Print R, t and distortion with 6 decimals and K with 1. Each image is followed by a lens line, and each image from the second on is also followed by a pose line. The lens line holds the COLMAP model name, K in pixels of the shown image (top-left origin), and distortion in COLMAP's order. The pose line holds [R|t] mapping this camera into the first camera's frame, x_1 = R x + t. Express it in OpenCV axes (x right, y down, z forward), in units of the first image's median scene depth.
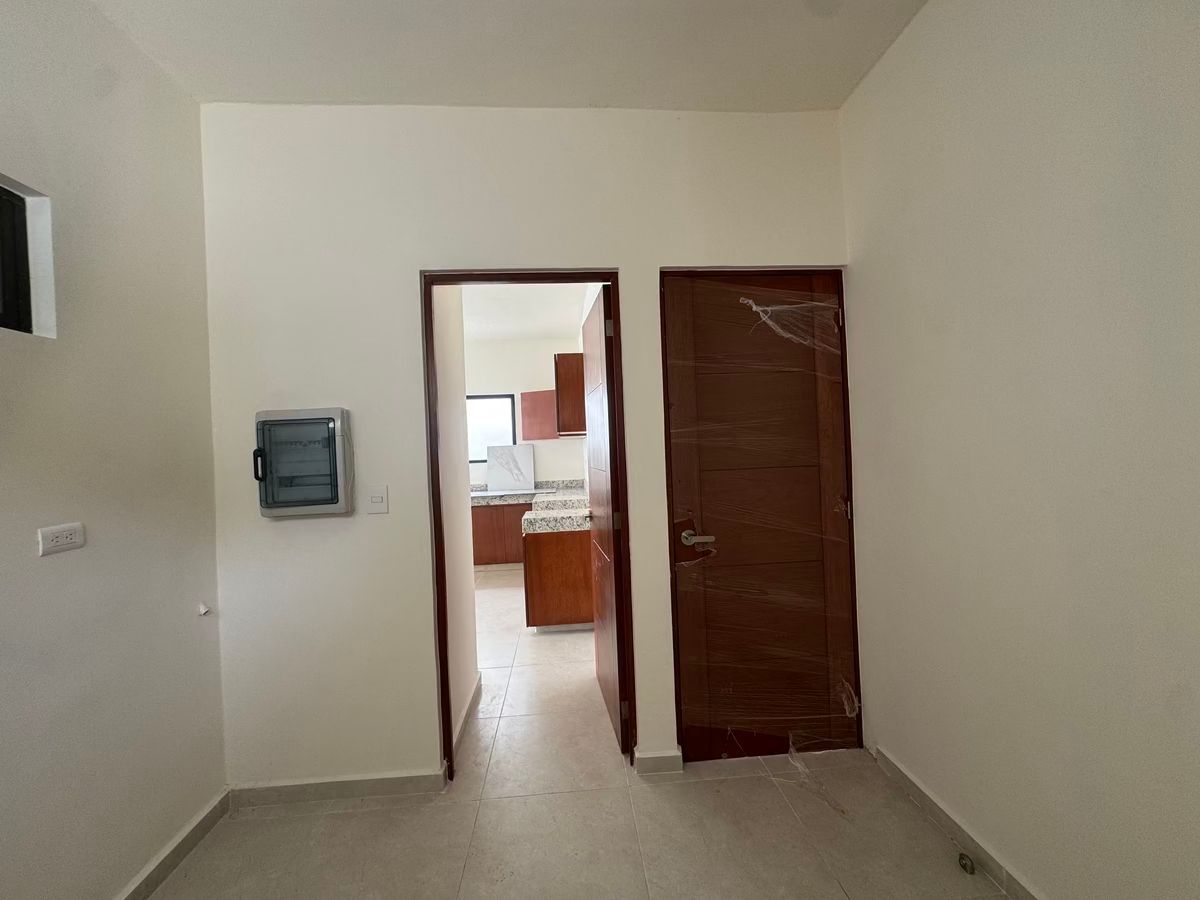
lens RADIAL K [[481.2, 0, 599.8], [0, 481.2, 448.5], [0, 0, 1]] dist [-0.002354, 0.000270]
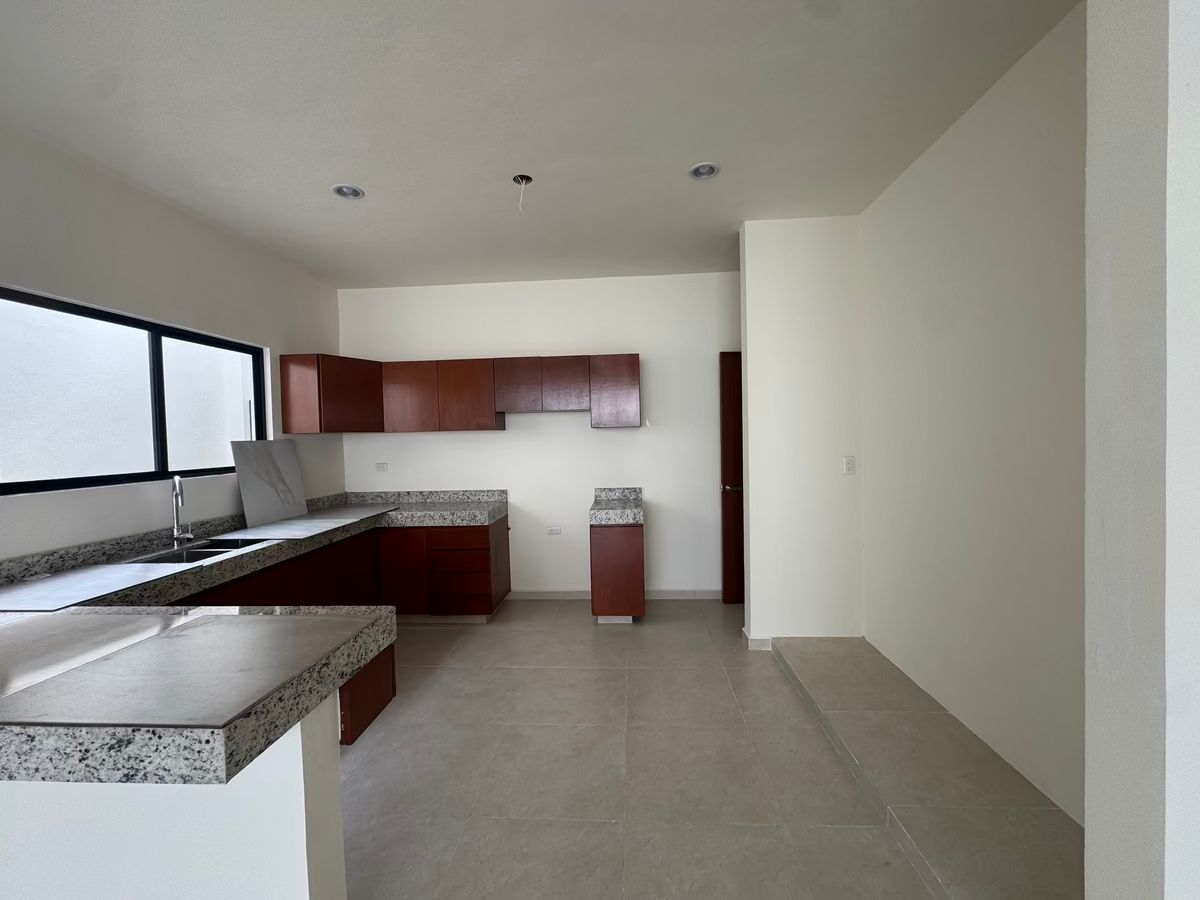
lens RADIAL K [[481.2, 0, 599.8], [0, 481.2, 448.5], [0, 0, 1]] dist [-0.002354, 0.000270]
pose [[0.137579, 0.010818, 0.990432, -0.682135], [0.016702, 0.999773, -0.013240, 0.016182], [-0.990350, 0.018364, 0.137367, 0.546908]]
